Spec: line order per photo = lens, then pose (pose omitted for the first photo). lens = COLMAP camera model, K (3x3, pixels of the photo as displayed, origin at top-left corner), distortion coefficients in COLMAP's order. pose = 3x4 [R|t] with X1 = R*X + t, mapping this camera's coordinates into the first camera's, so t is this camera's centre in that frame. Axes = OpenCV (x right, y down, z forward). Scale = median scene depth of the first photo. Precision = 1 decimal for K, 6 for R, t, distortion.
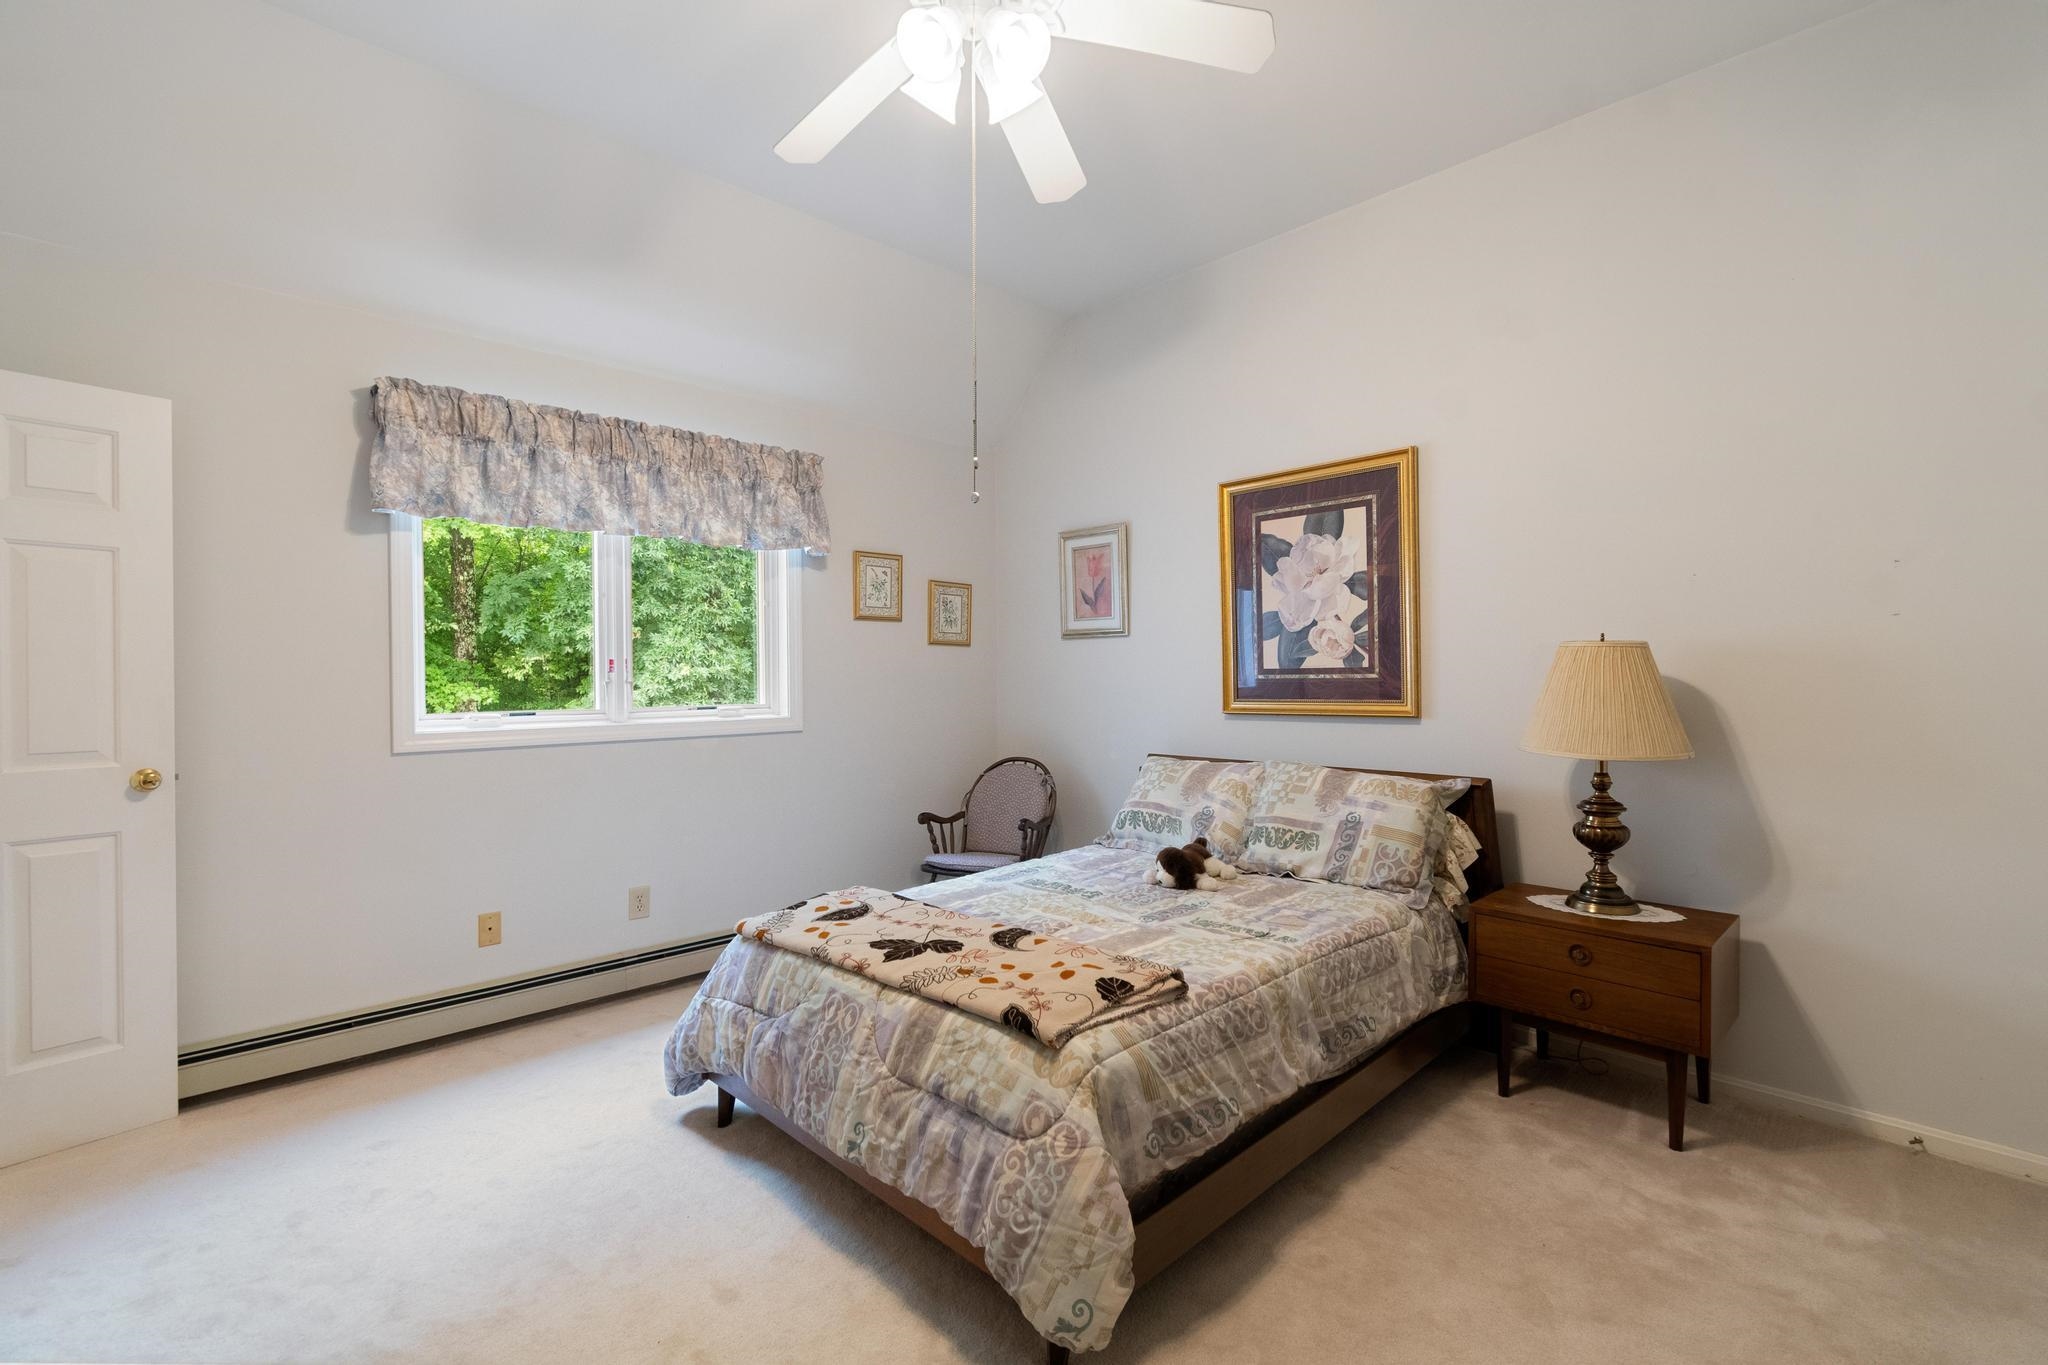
lens RADIAL K [[907.8, 0, 1041.4], [0, 907.8, 683.9], [0, 0, 1]] dist [-0.002331, -0.000124]
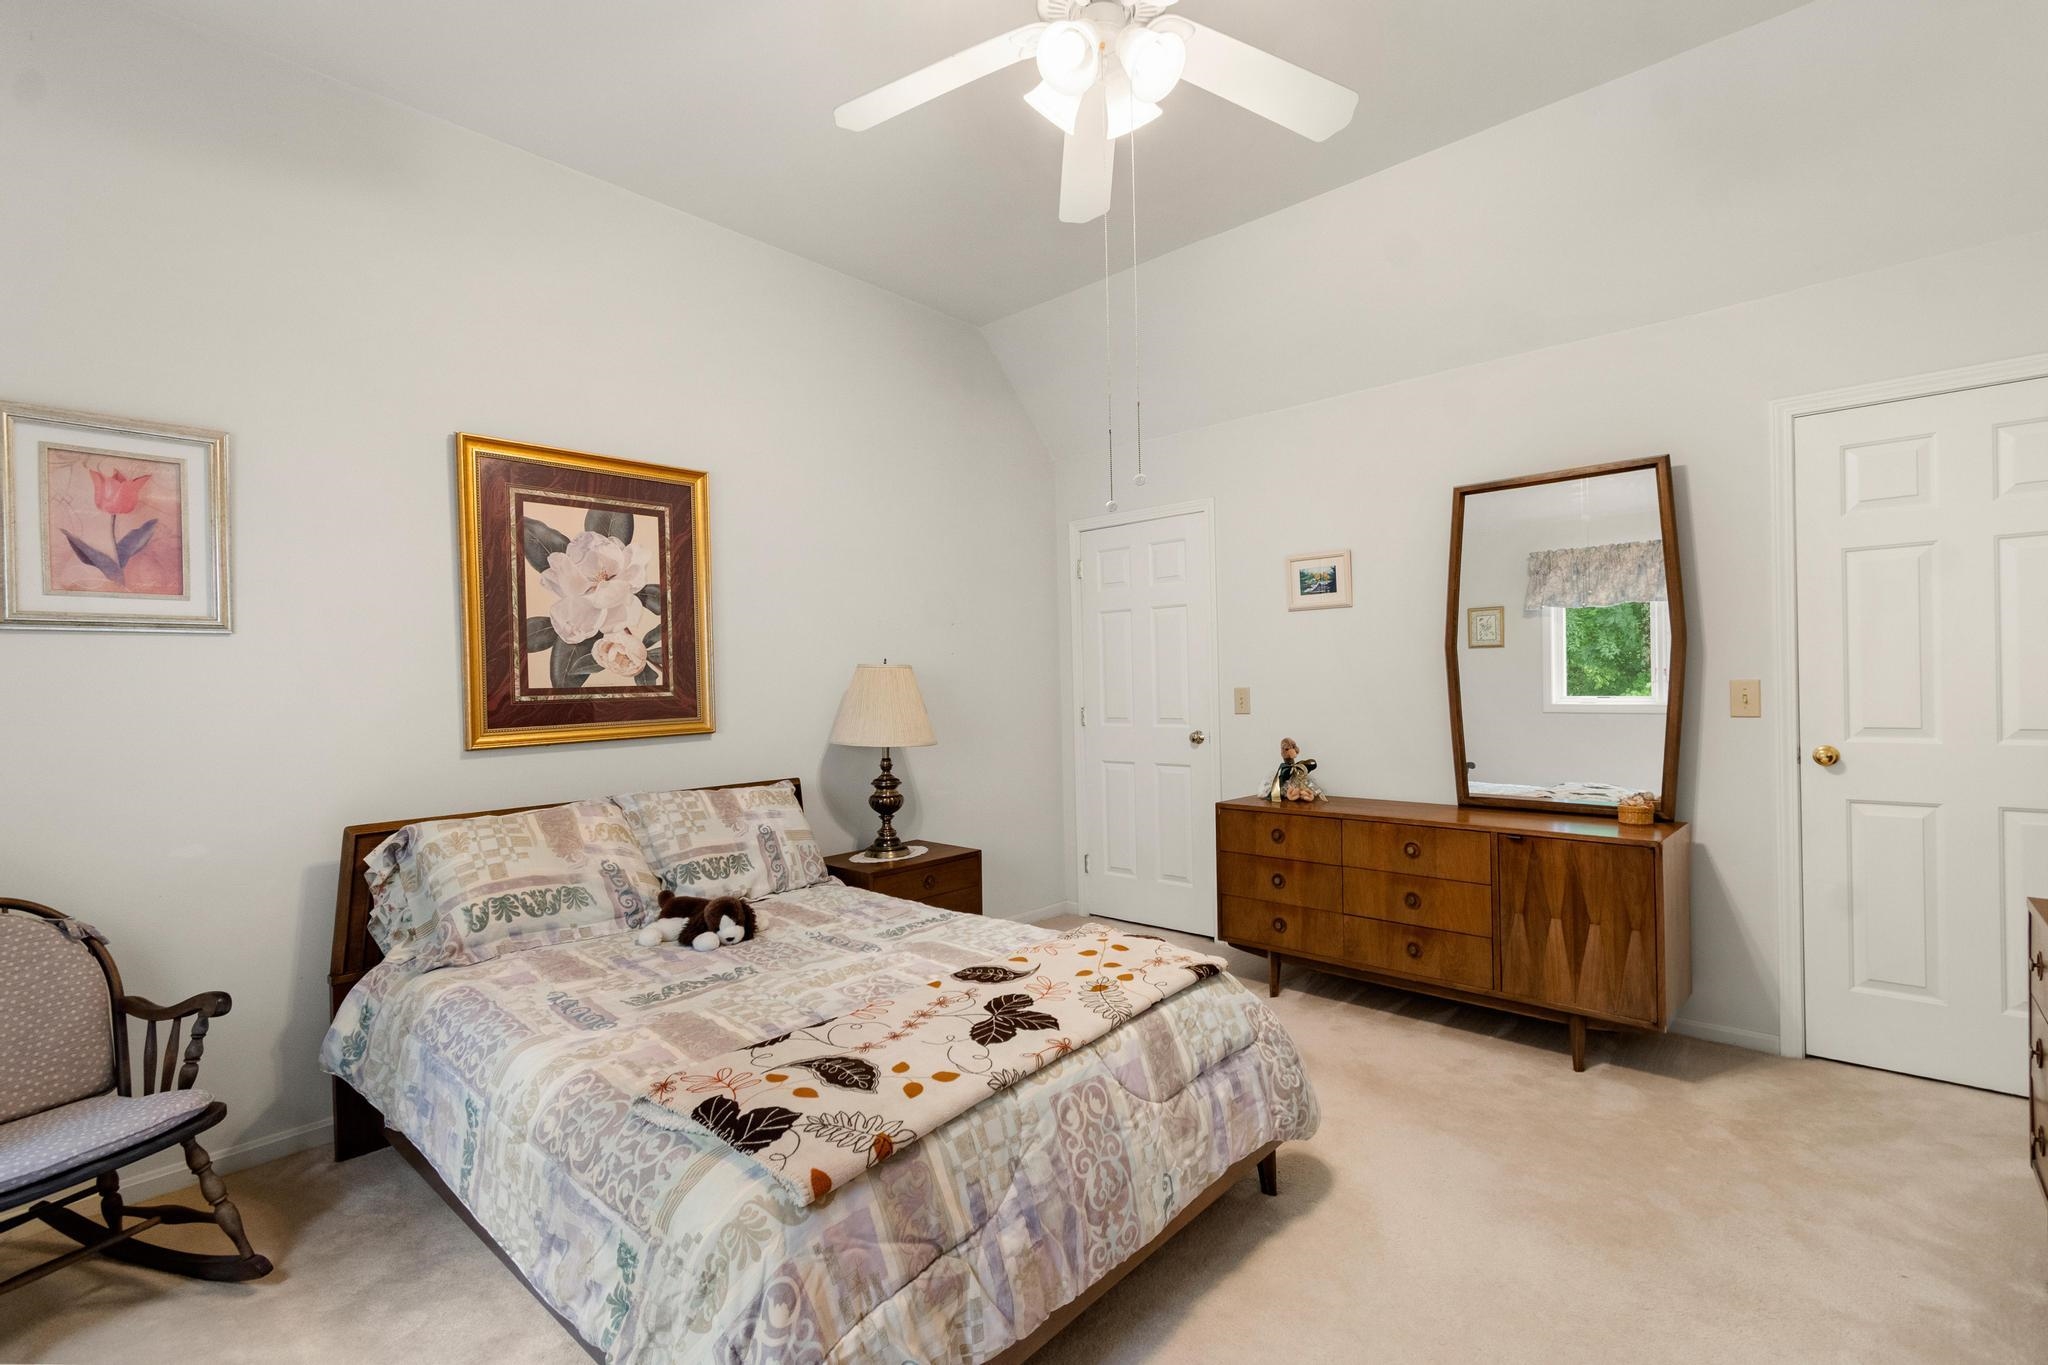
lens RADIAL K [[907.8, 0, 1041.4], [0, 907.8, 683.9], [0, 0, 1]] dist [-0.002331, -0.000124]
pose [[-0.060625, 0.004320, 0.998151, -0.621001], [0.033130, 0.999448, -0.002314, -0.004251], [-0.997611, 0.032928, -0.060735, 0.657398]]
